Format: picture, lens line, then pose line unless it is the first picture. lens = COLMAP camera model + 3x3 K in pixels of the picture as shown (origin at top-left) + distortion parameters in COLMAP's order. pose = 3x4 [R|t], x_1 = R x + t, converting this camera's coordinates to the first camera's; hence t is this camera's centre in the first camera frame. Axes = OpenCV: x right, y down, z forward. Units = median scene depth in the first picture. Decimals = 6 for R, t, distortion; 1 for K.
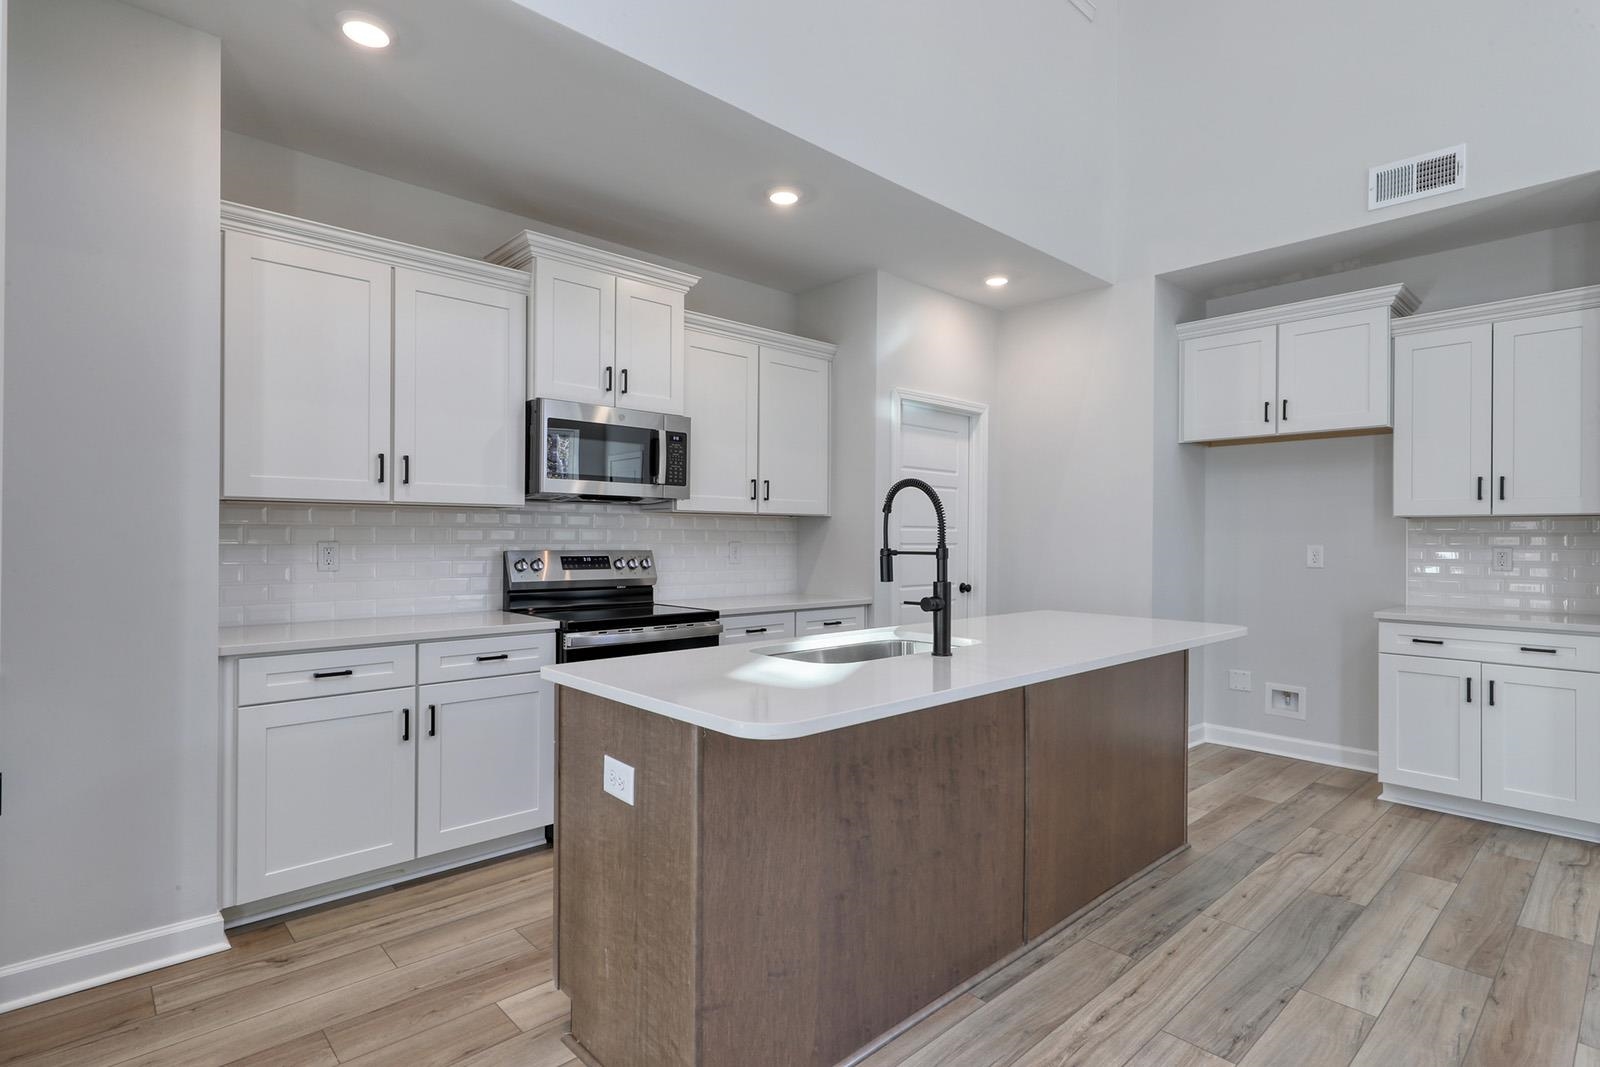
lens RADIAL K [[805.1, 0, 800.0], [0, 805.1, 533.5], [0, 0, 1]] dist [0.027418, -0.000761]
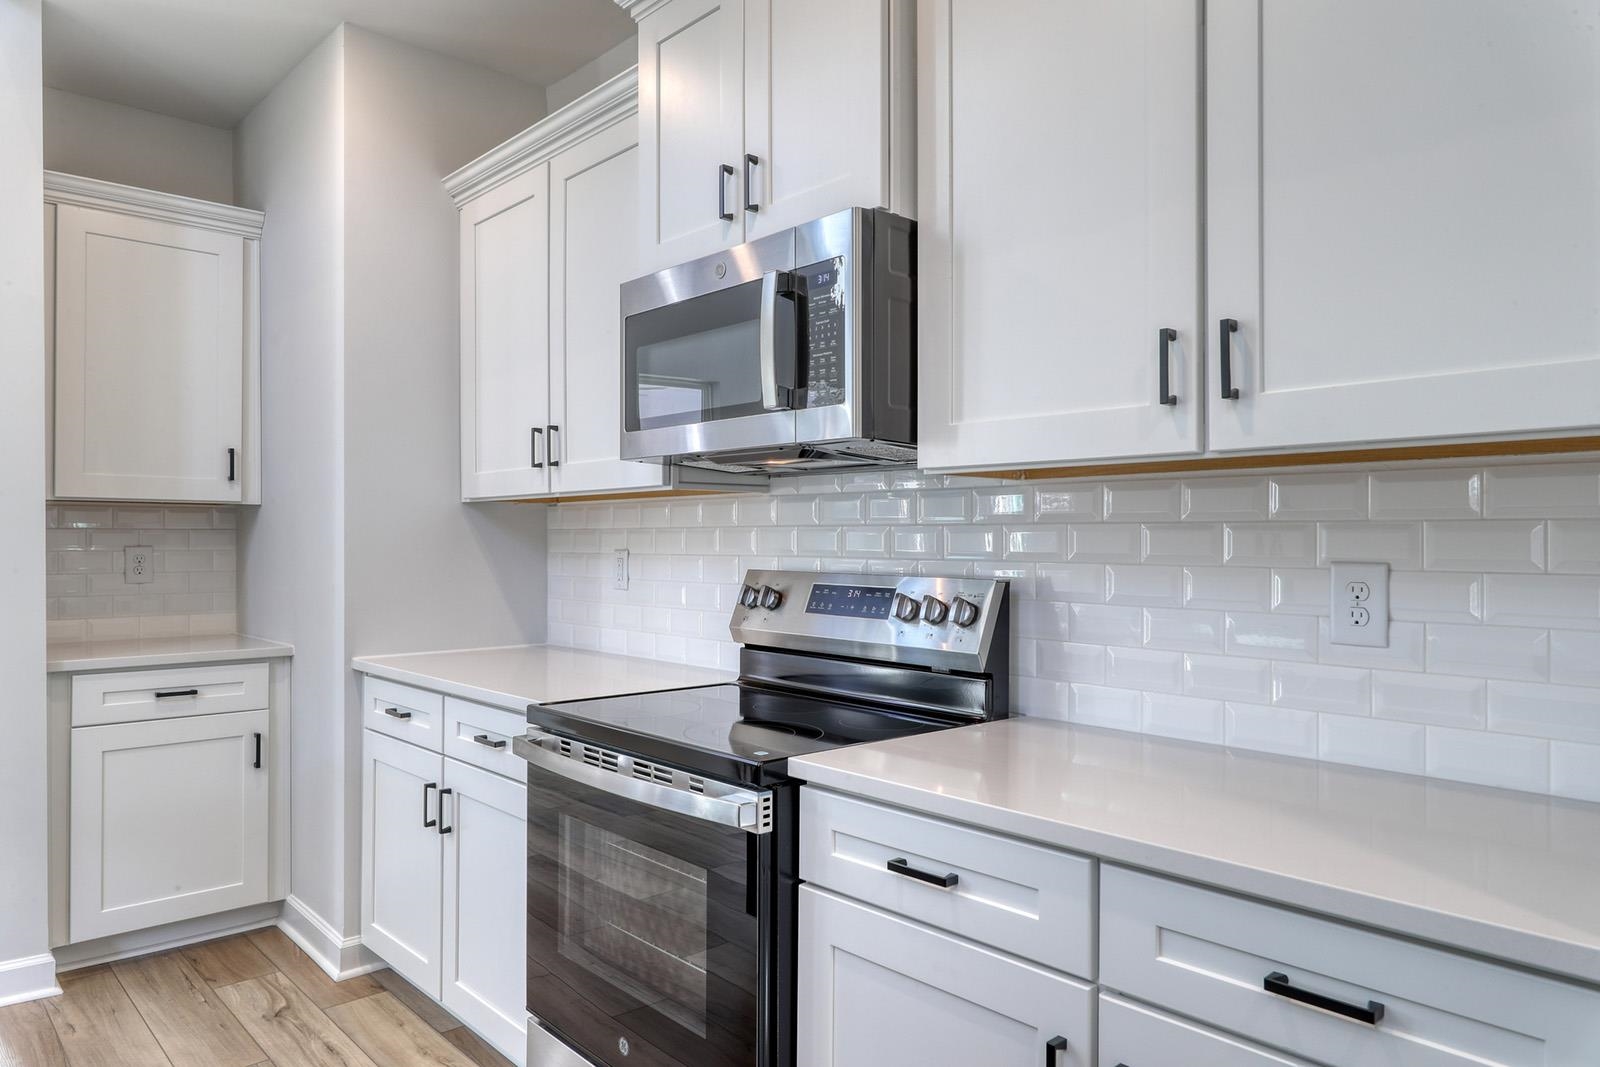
lens RADIAL K [[1048.8, 0, 800.0], [0, 1048.8, 533.5], [0, 0, 1]] dist [0.002491, 0.000680]
pose [[-0.000859, -0.010492, -0.999945, 0.398323], [0.001263, 0.999944, -0.010493, 0.005474], [0.999999, -0.001272, -0.000845, 1.195765]]
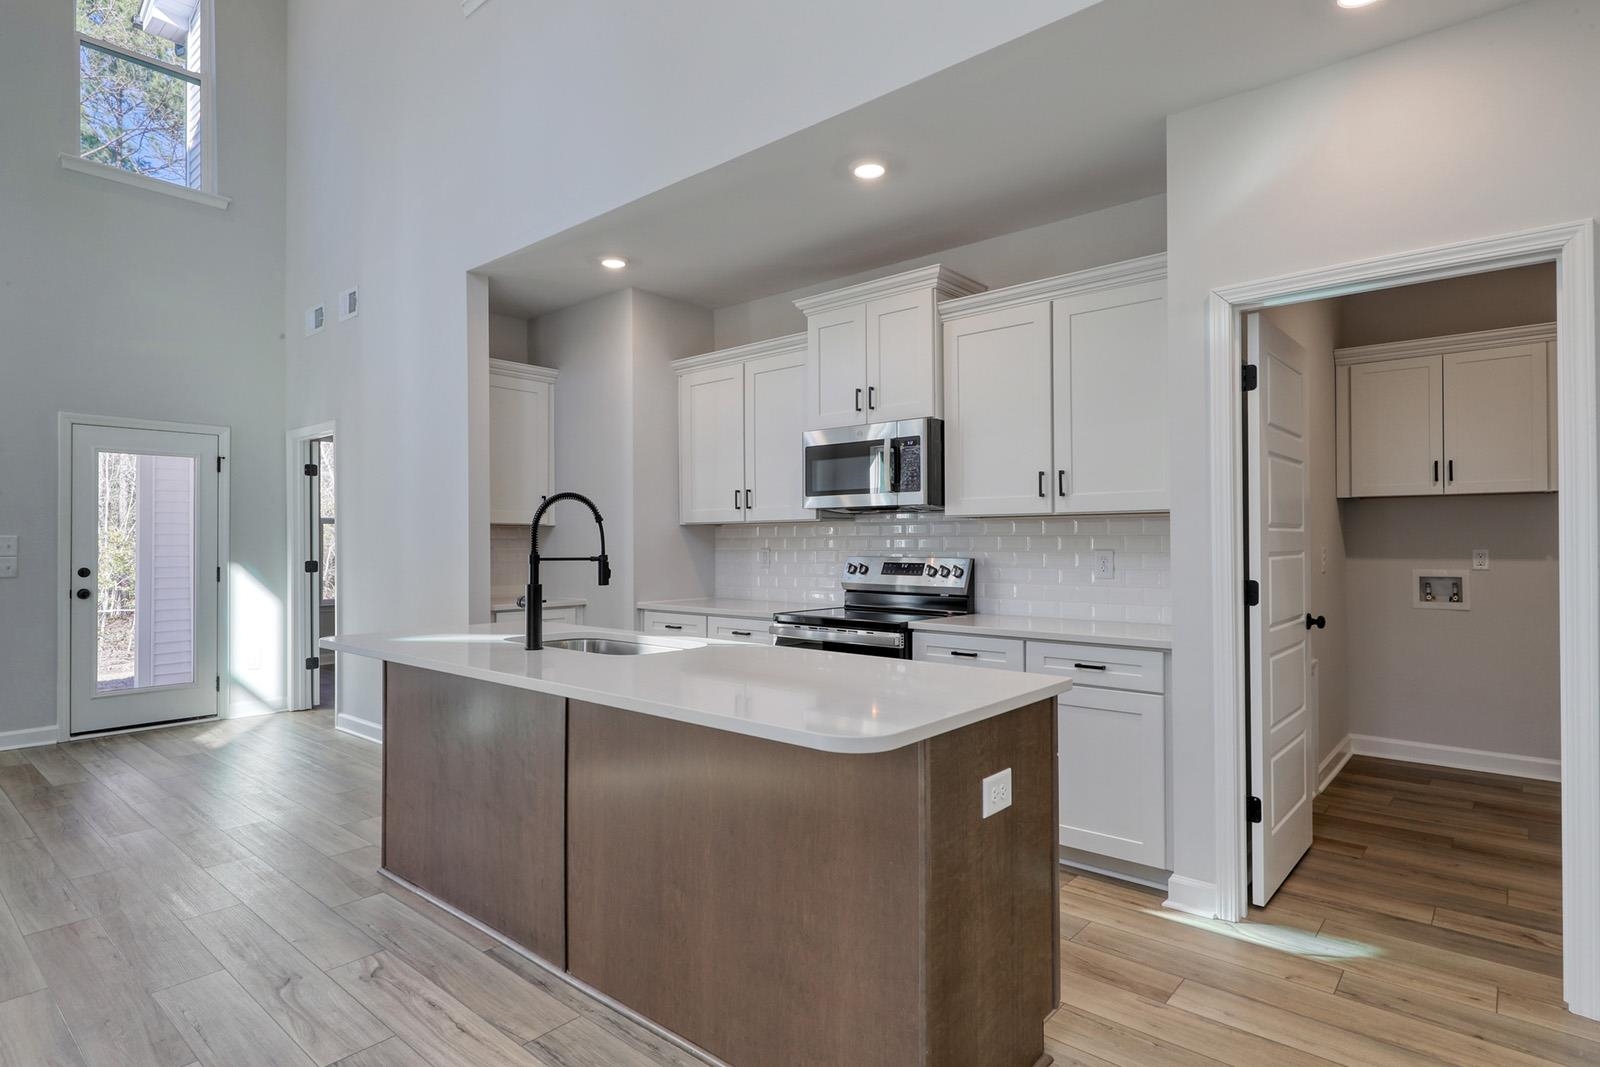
lens RADIAL K [[836.5, 0, 800.9], [0, 836.5, 539.5], [0, 0, 1]] dist [-0.002460, 0.000264]
pose [[0.108817, -0.008038, -0.994029, 1.007363], [0.007682, 0.999944, -0.007245, 0.005455], [0.994032, -0.006847, 0.108873, 0.916918]]
